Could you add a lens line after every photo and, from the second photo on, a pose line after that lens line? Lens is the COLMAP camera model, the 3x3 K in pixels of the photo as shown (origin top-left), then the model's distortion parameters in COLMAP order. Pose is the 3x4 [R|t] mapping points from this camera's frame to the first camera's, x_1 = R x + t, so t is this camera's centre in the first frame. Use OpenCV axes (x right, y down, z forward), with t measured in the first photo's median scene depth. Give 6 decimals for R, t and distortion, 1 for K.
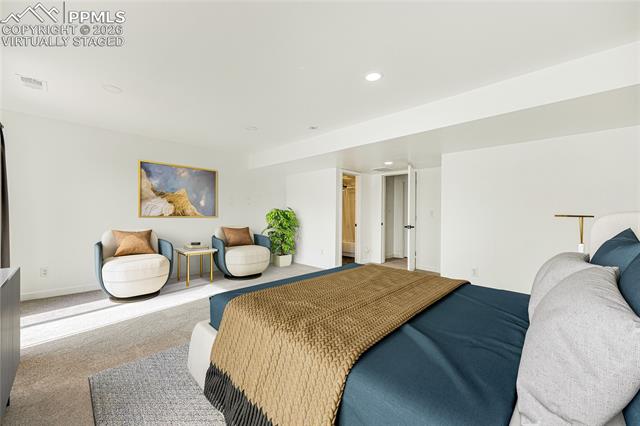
lens RADIAL K [[255.4, 0, 321.8], [0, 255.4, 213.7], [0, 0, 1]] dist [0.000227, 0.000038]
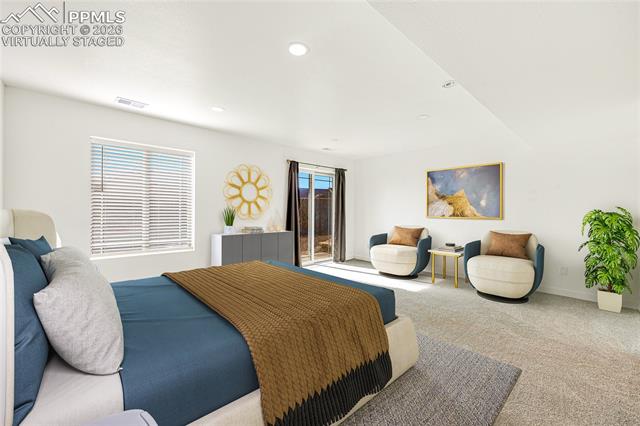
lens RADIAL K [[255.4, 0, 321.9], [0, 255.4, 212.9], [0, 0, 1]] dist [0.000227, 0.000038]
pose [[-0.040226, -0.011995, -0.999119, 0.479572], [-0.011464, 0.999868, -0.011542, 0.010628], [0.999125, 0.010990, -0.040358, 0.497362]]
